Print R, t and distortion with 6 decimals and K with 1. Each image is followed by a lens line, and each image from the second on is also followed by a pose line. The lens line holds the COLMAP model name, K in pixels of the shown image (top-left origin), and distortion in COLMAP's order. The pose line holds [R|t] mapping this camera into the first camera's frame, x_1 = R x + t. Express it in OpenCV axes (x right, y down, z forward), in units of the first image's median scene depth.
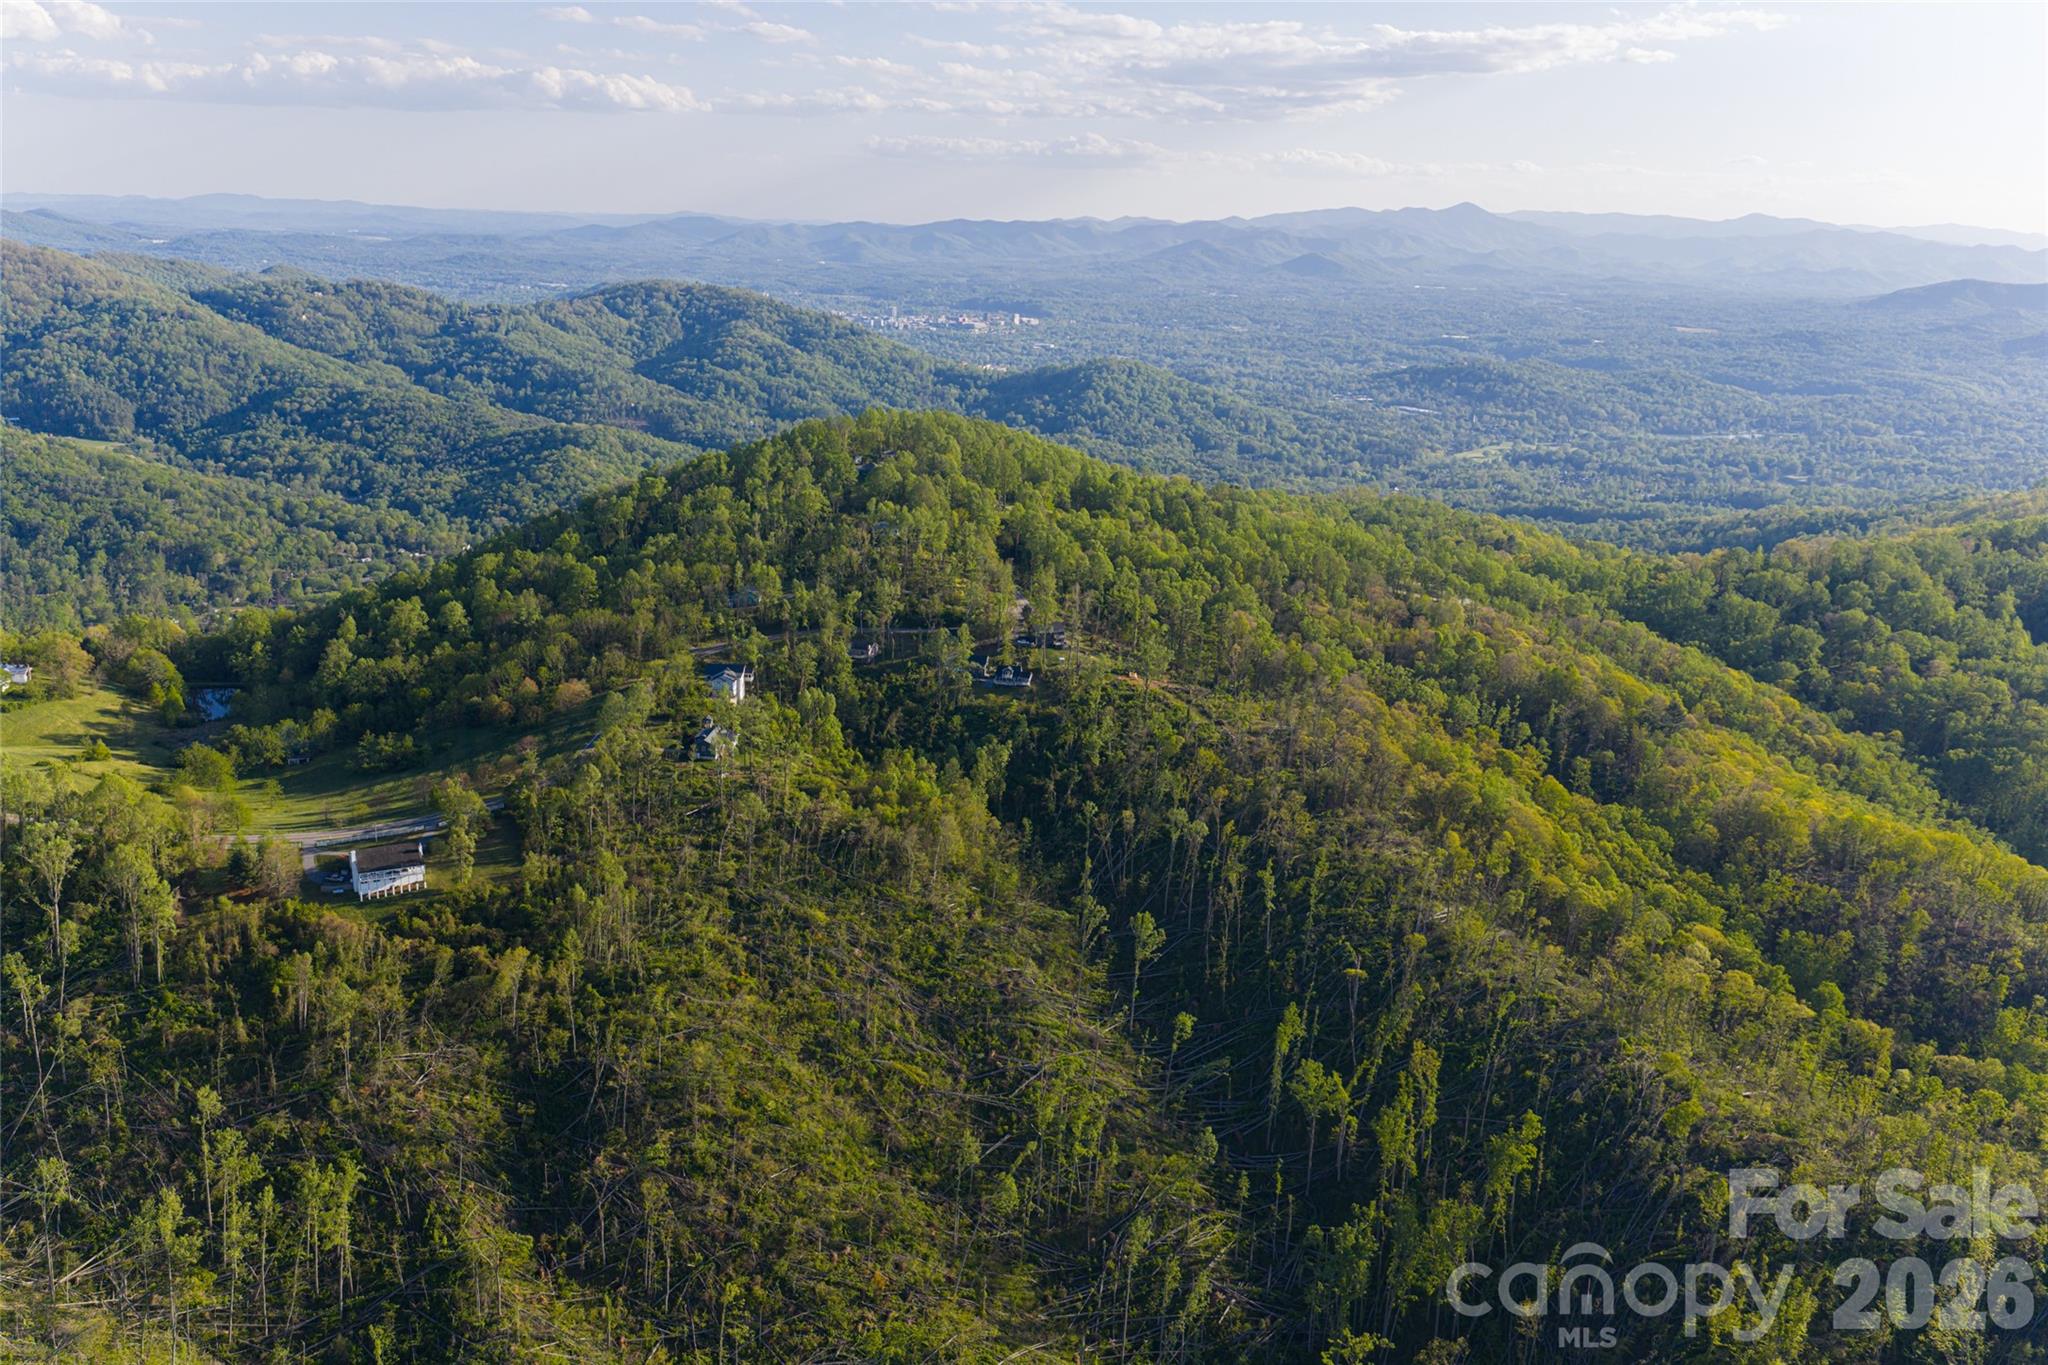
lens RADIAL K [[1761.0, 0, 1024.0], [0, 1761.0, 682.5], [0, 0, 1]] dist [0.021048, -0.040067]
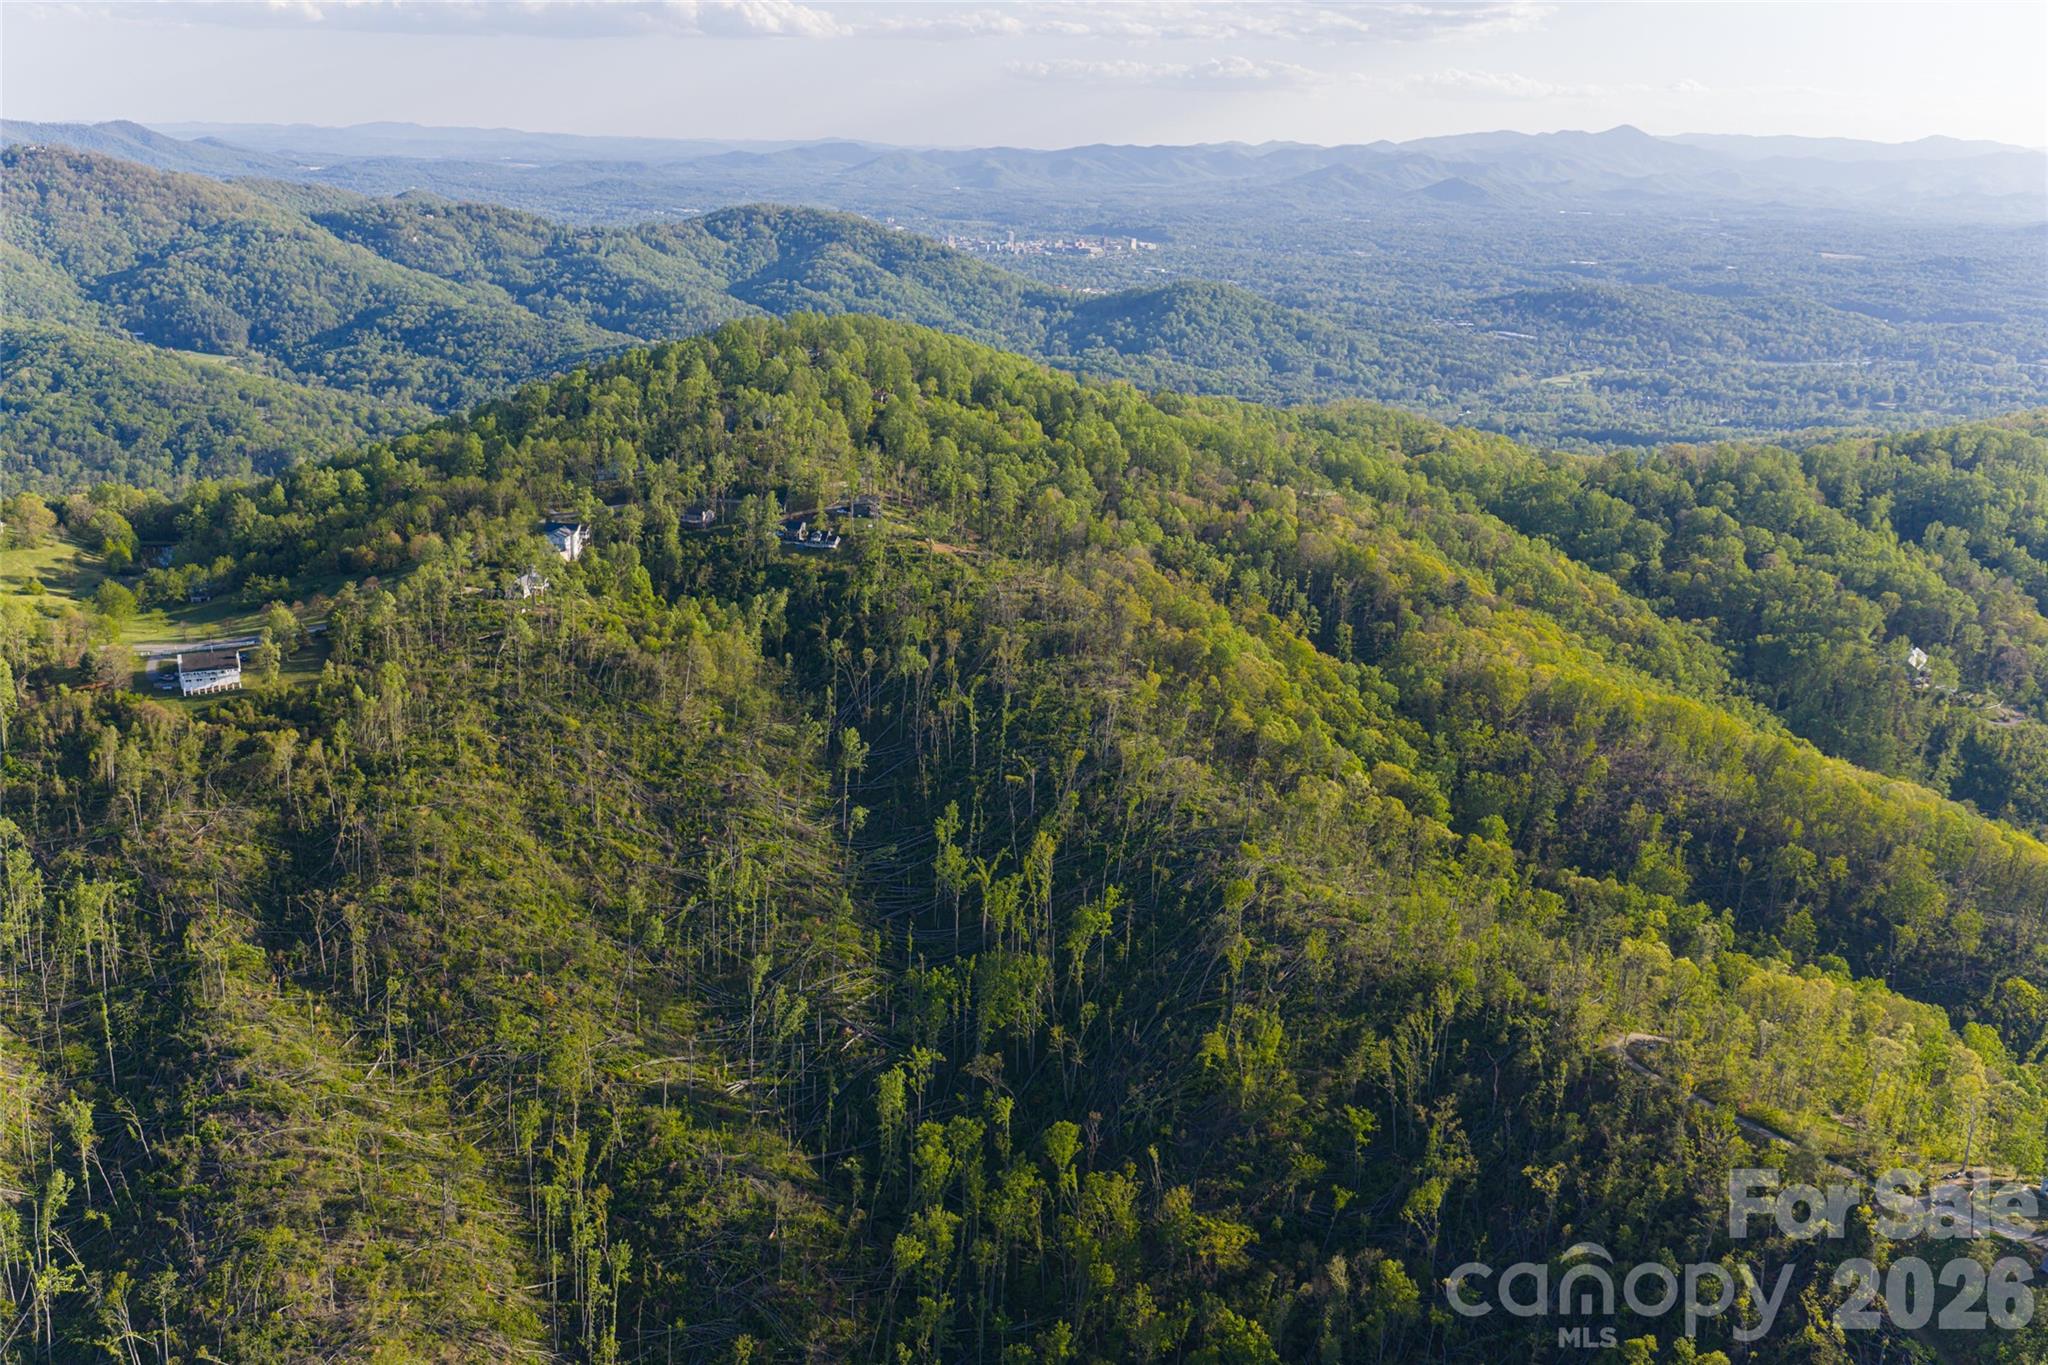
lens RADIAL K [[1761.0, 0, 1024.0], [0, 1761.0, 682.5], [0, 0, 1]] dist [0.021048, -0.040067]
pose [[0.996685, 0.020534, -0.078722, 0.164747], [-0.017436, 0.999054, 0.039839, 0.031368], [0.079465, -0.038334, 0.996100, -0.090963]]
